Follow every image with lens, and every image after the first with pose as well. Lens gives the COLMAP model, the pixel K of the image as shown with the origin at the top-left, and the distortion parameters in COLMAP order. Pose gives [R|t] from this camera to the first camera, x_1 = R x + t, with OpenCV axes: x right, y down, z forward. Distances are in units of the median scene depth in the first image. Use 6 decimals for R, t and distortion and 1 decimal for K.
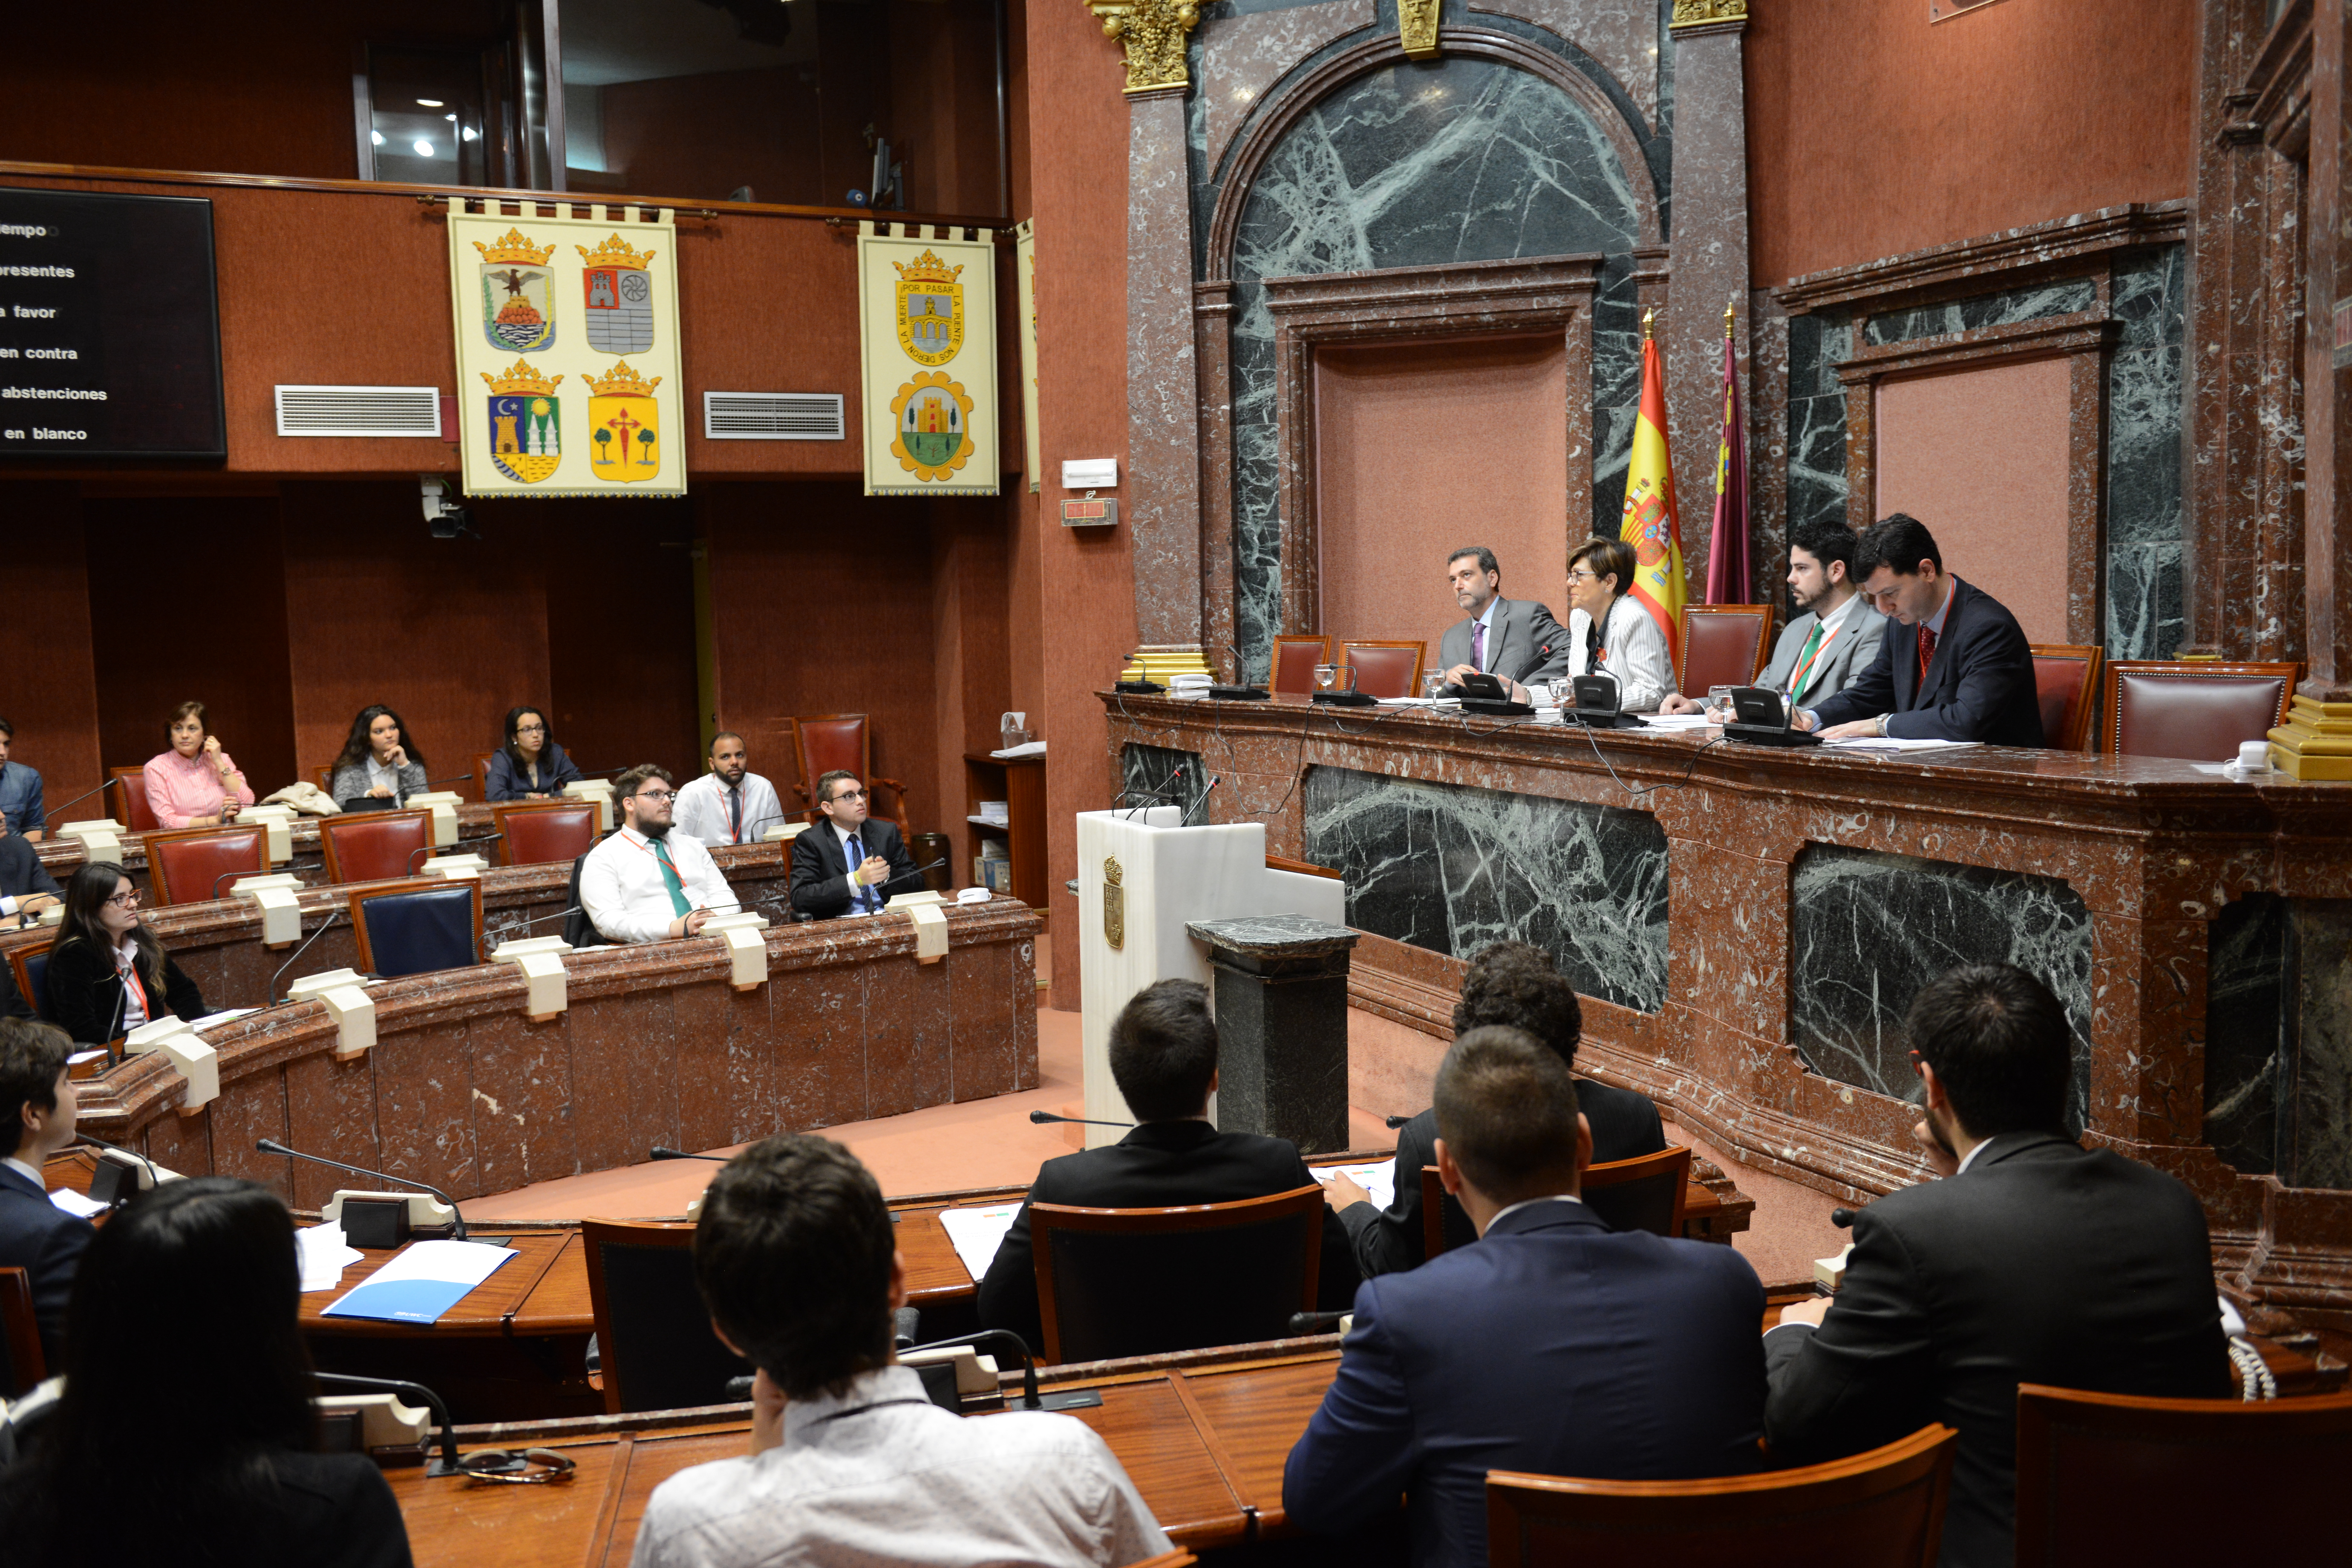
lens RADIAL K [[2032.5, 0, 1176.0], [0, 2032.5, 784.0], [0, 0, 1]] dist [0.001276, -0.003530]
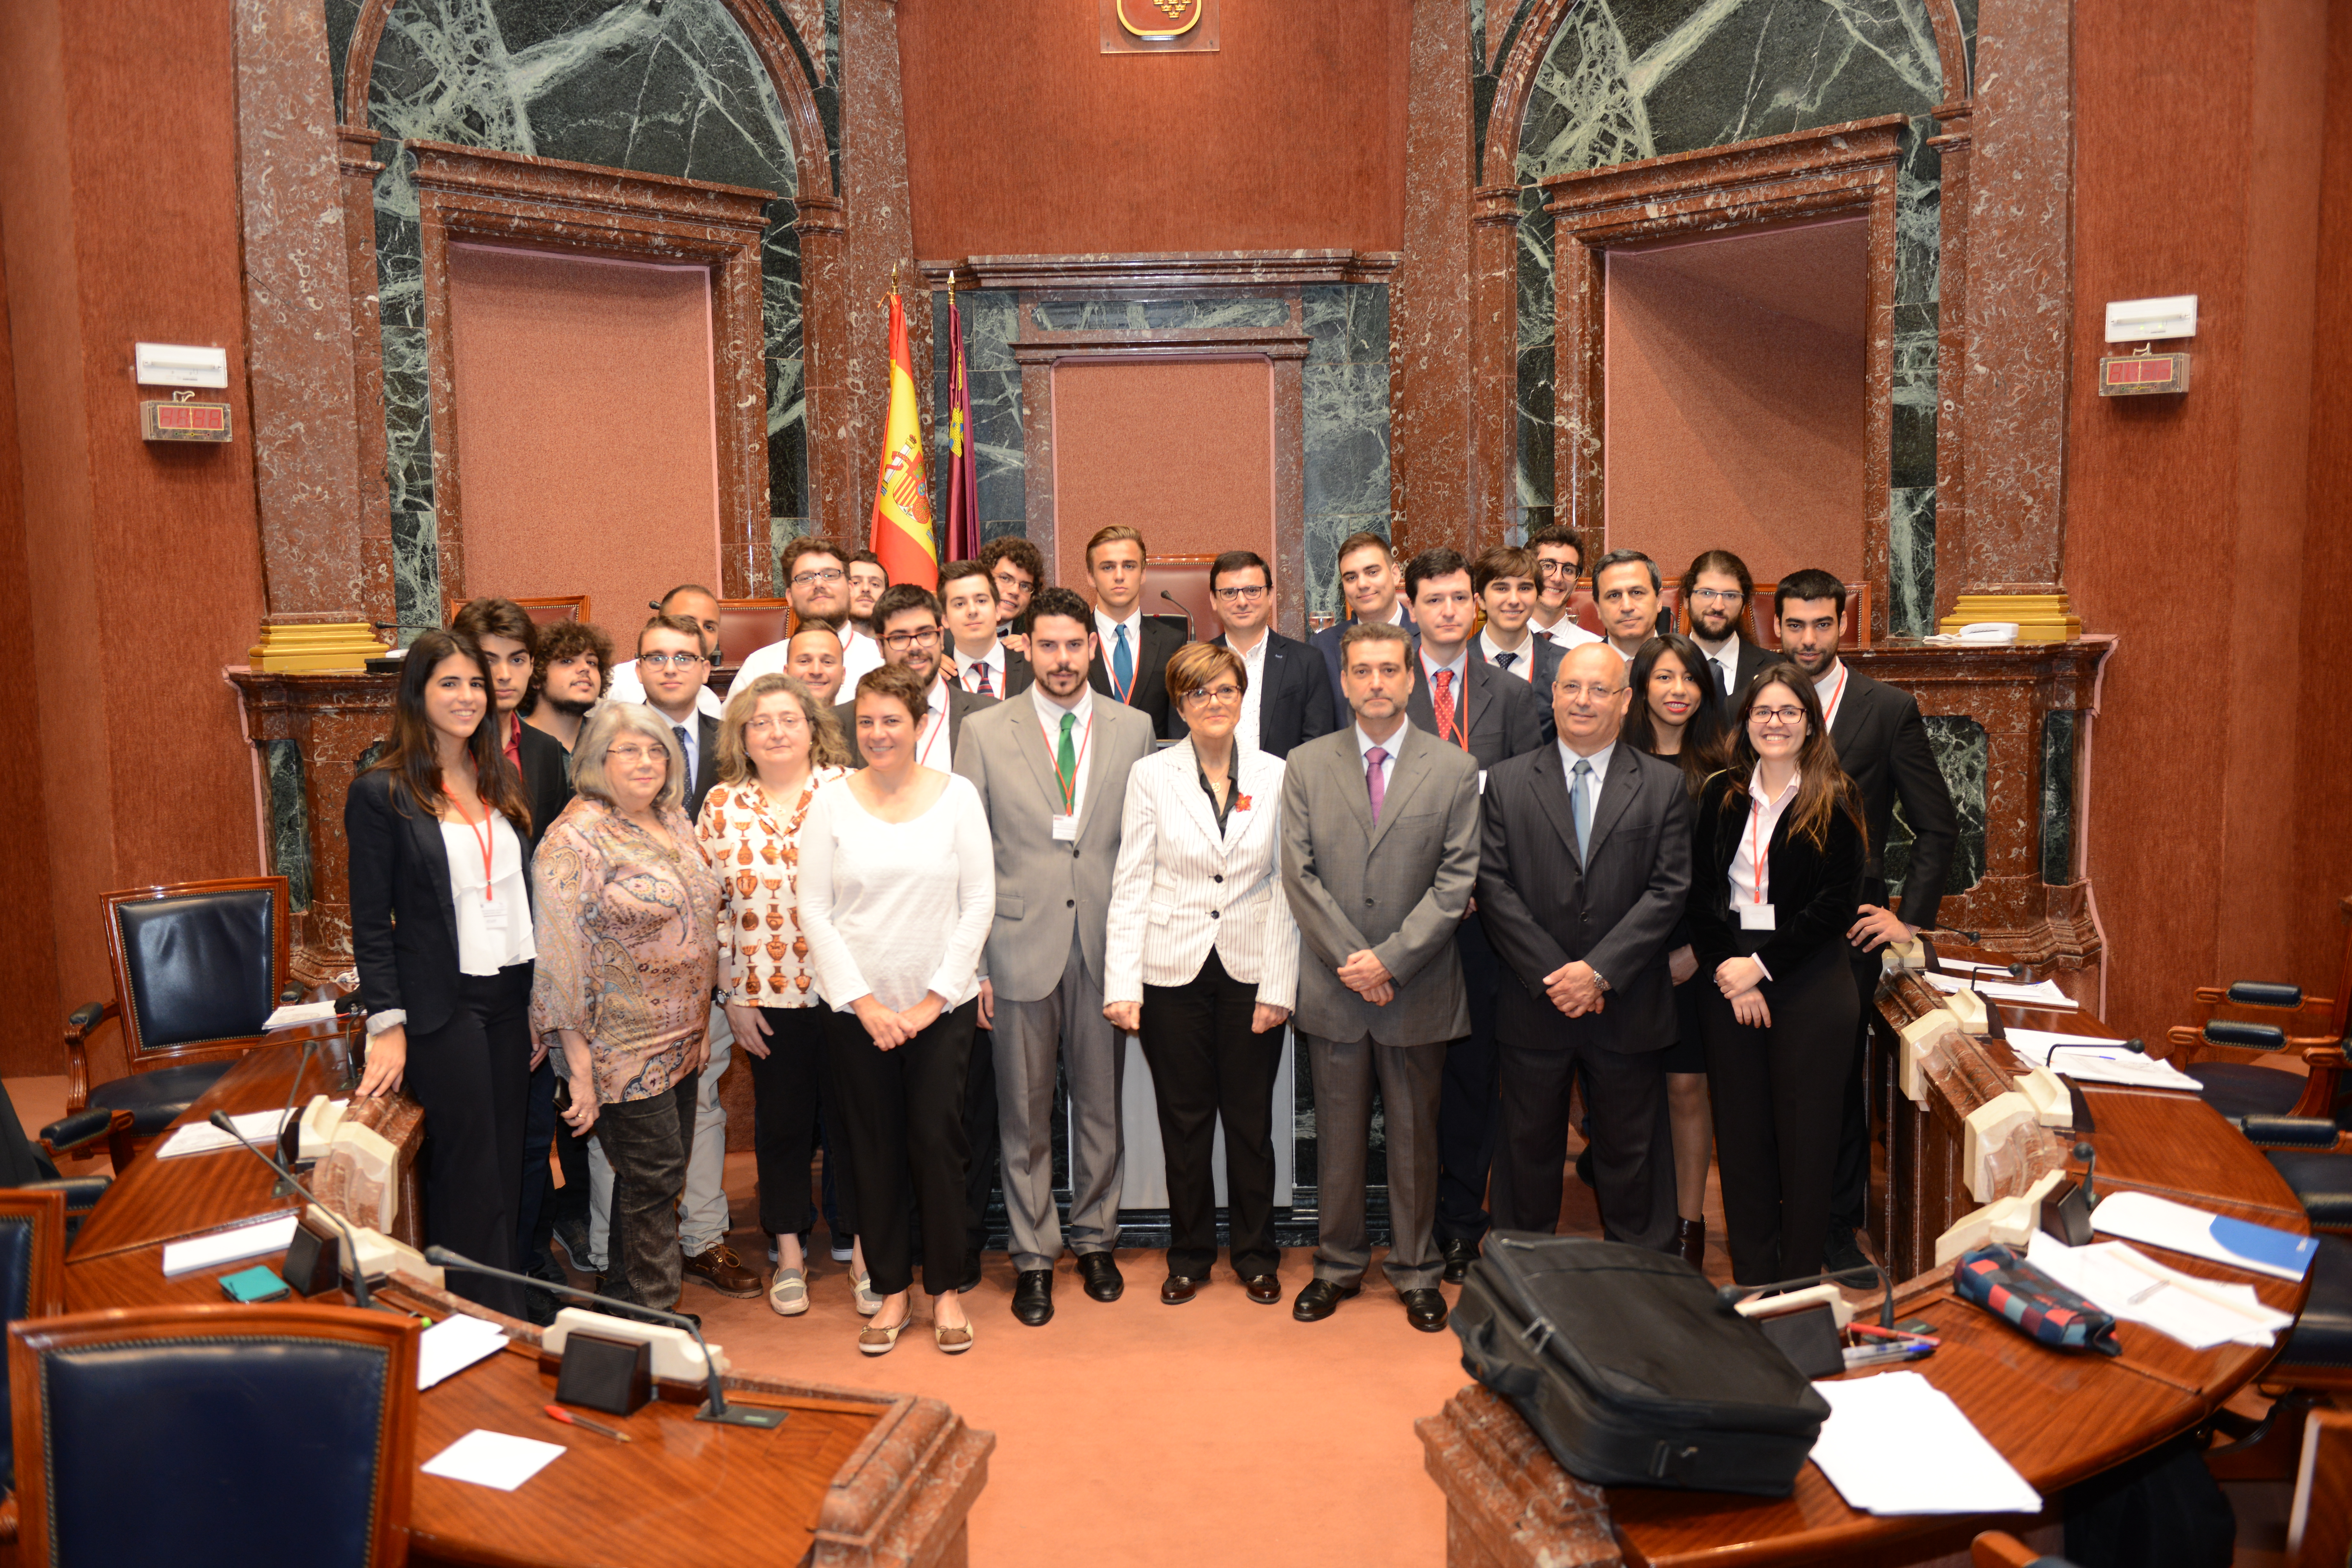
lens RADIAL K [[2032.5, 0, 1176.0], [0, 2032.5, 784.0], [0, 0, 1]] dist [0.001276, -0.003530]
pose [[0.409654, -0.075843, 0.909083, -0.672521], [0.091843, 0.994903, 0.041617, -0.011236], [-0.907606, 0.066445, 0.414531, 0.515927]]
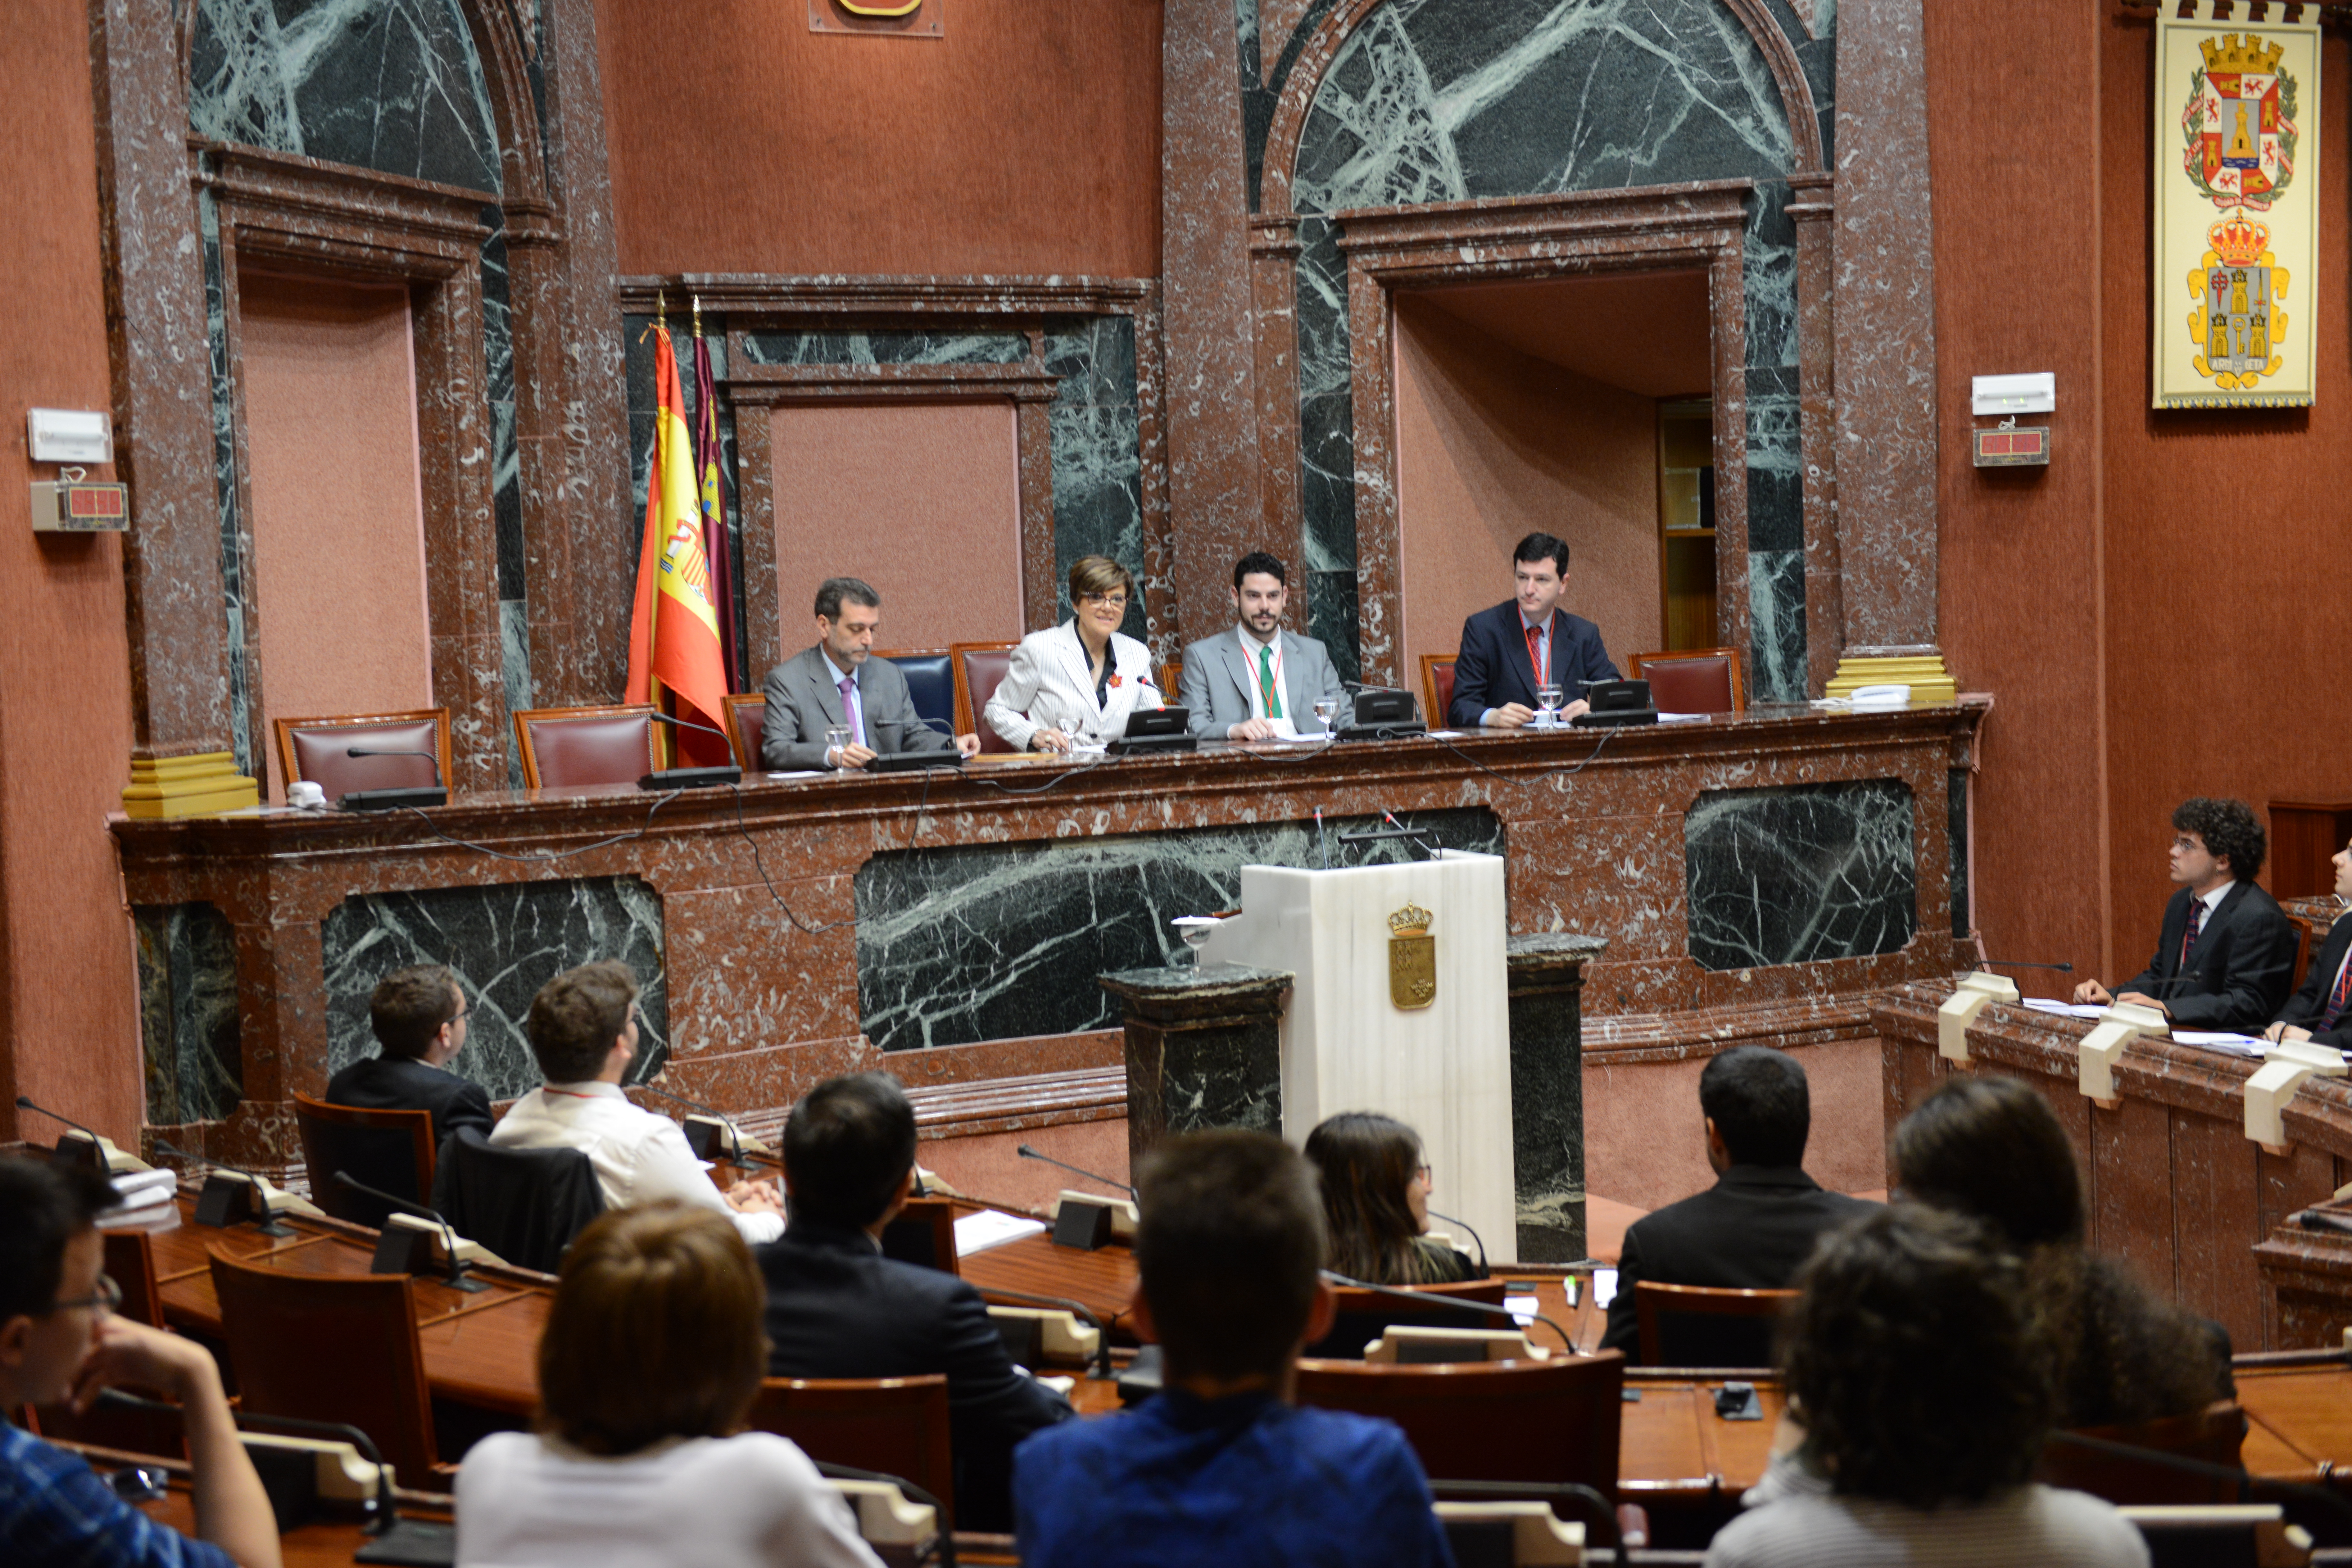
lens RADIAL K [[3370.4, 0, 1188.2], [0, 3370.4, 786.1], [0, 0, 1]] dist [0.140032, 0.019908]
pose [[-0.043911, -0.039831, 0.998241, -1.211840], [0.130976, 0.990351, 0.045277, -0.076836], [-0.990413, 0.132734, -0.038271, 0.929822]]
